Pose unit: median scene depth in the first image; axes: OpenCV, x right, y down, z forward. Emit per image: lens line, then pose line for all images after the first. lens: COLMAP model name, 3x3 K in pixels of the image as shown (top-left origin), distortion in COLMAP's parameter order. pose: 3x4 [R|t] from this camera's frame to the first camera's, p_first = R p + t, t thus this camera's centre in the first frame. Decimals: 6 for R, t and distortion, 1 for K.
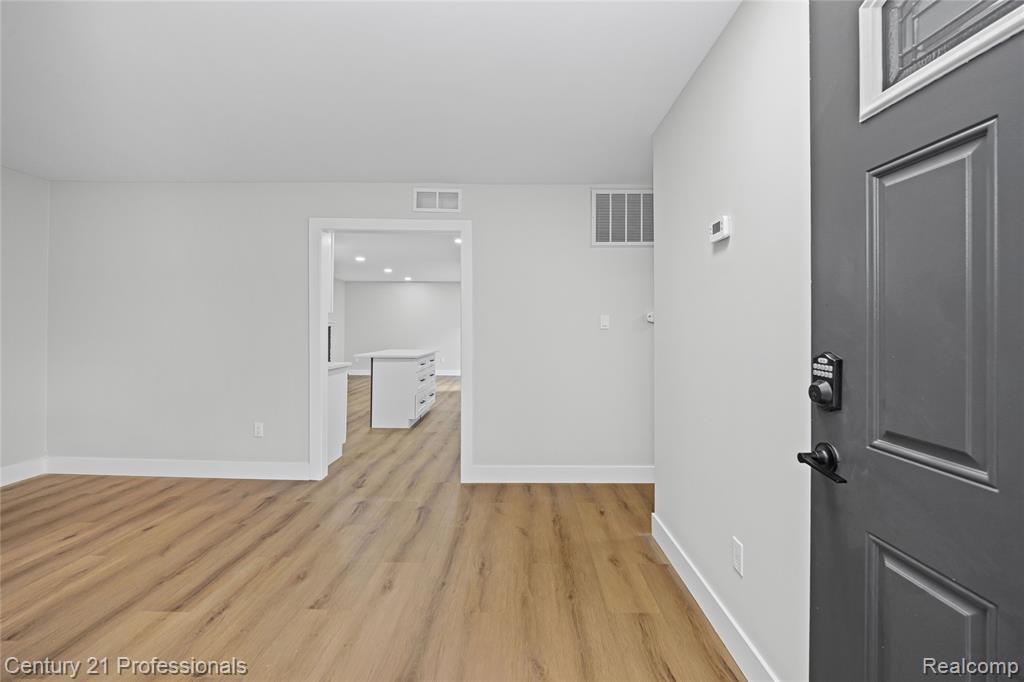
lens RADIAL K [[438.6, 0, 524.9], [0, 438.6, 325.9], [0, 0, 1]] dist [-0.005258, -0.000611]
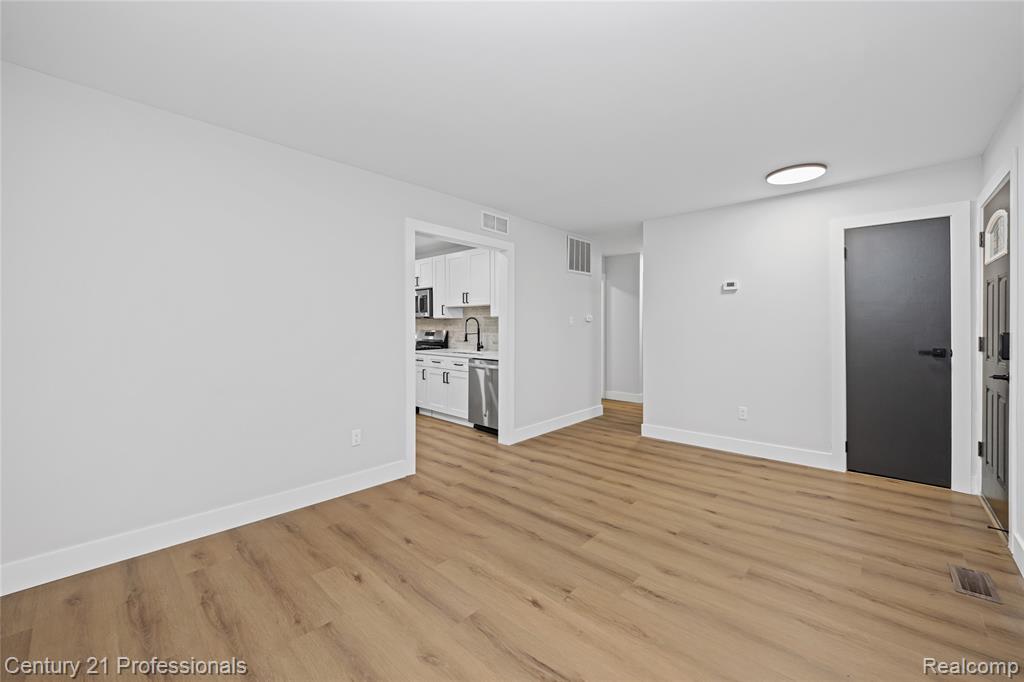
lens RADIAL K [[405.5, 0, 517.0], [0, 405.5, 324.2], [0, 0, 1]] dist [-0.000396, -0.001039]
pose [[0.665429, -0.002388, 0.746458, -1.346186], [-0.002741, 0.999980, 0.005644, -0.007998], [-0.746456, -0.005802, 0.665409, 0.242420]]
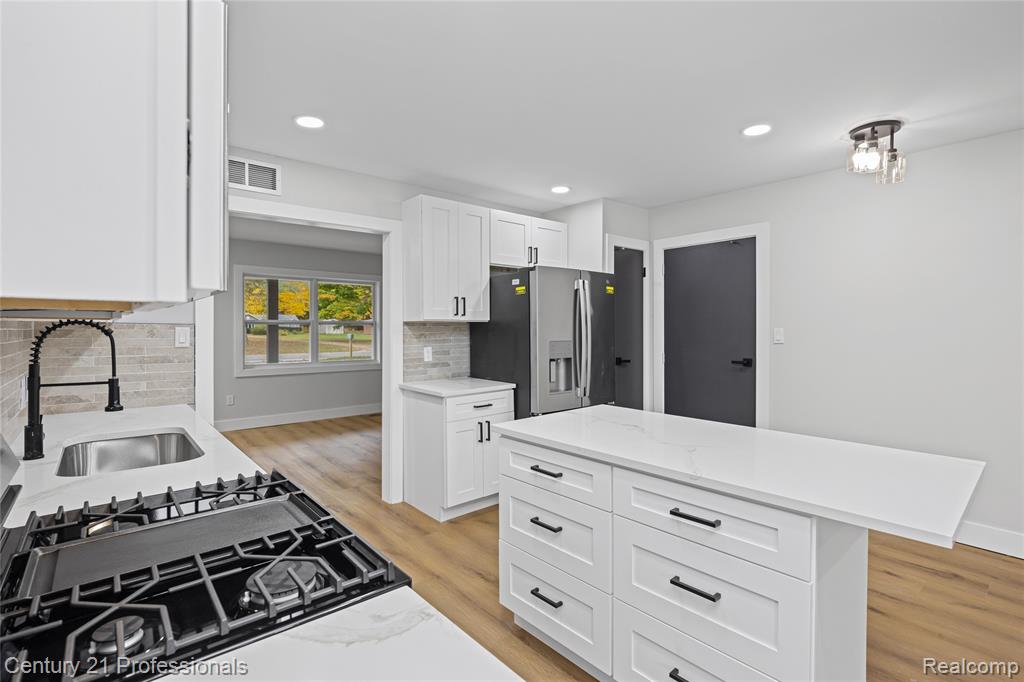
lens RADIAL K [[475.3, 0, 513.8], [0, 475.3, 330.6], [0, 0, 1]] dist [0.001419, -0.001940]
pose [[-0.747278, 0.000158, -0.664511, 0.030945], [0.002415, 0.999994, -0.002479, -0.012181], [0.664507, -0.003457, -0.747274, 2.620132]]
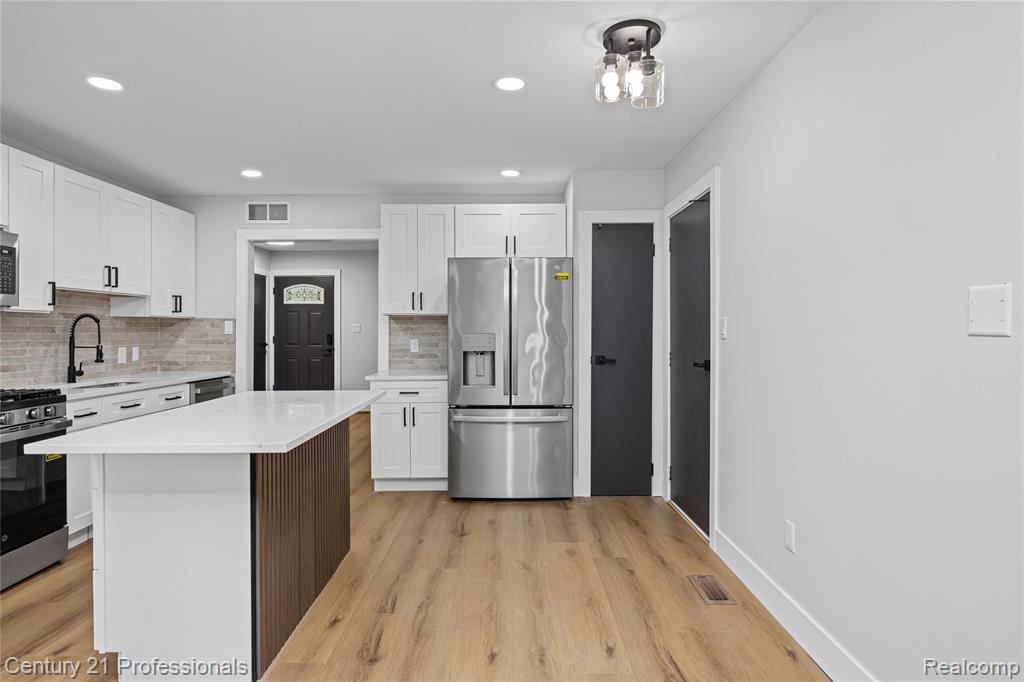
lens RADIAL K [[562.2, 0, 507.3], [0, 562.2, 329.1], [0, 0, 1]] dist [0.012122, -0.004557]
pose [[-0.999883, -0.004876, -0.014521, -0.995730], [-0.004704, 0.999919, -0.011817, 0.019625], [0.014578, -0.011748, -0.999825, 3.230738]]
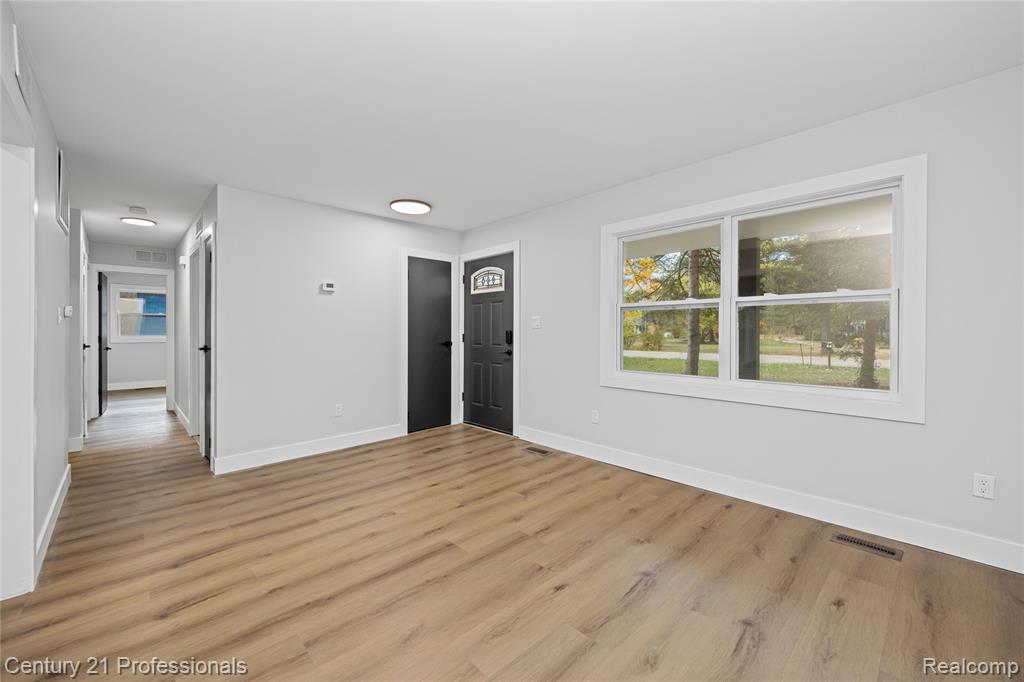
lens RADIAL K [[405.5, 0, 512.9], [0, 405.5, 334.7], [0, 0, 1]] dist [-0.000396, -0.001039]
pose [[-0.698053, -0.007110, 0.716010, -1.262058], [-0.006111, 0.999973, 0.003972, 0.024112], [-0.716020, -0.001603, -0.698078, 1.209014]]
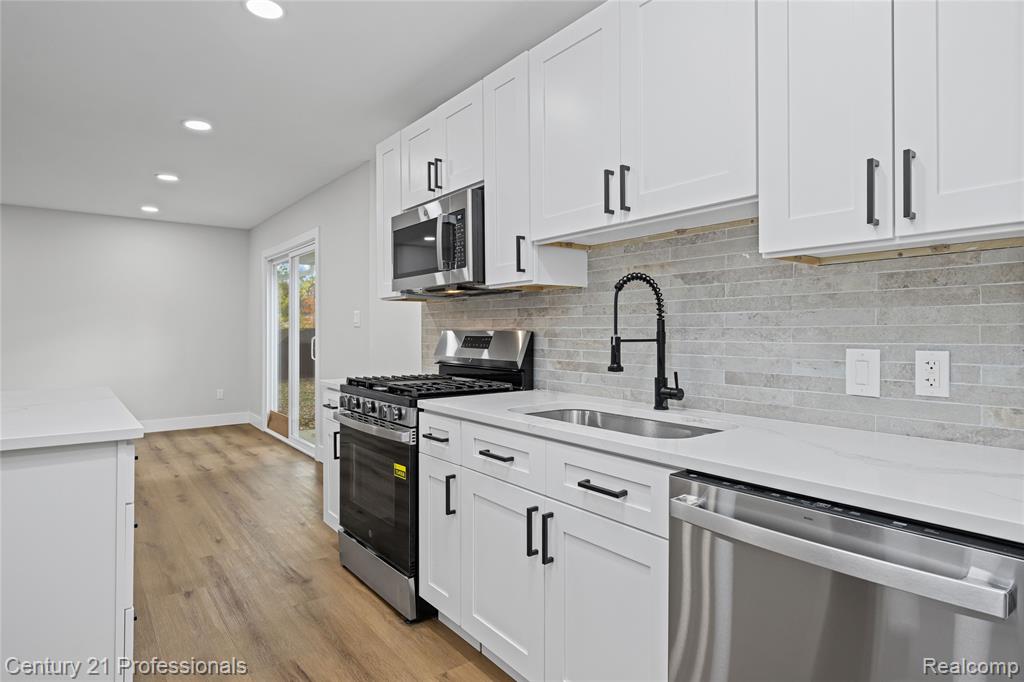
lens RADIAL K [[562.2, 0, 511.2], [0, 562.2, 336.3], [0, 0, 1]] dist [0.012122, -0.004557]
pose [[0.782588, -0.008342, 0.622484, -0.524839], [-0.000516, 0.999901, 0.014049, 0.037922], [-0.622540, -0.011316, 0.782506, 1.331639]]
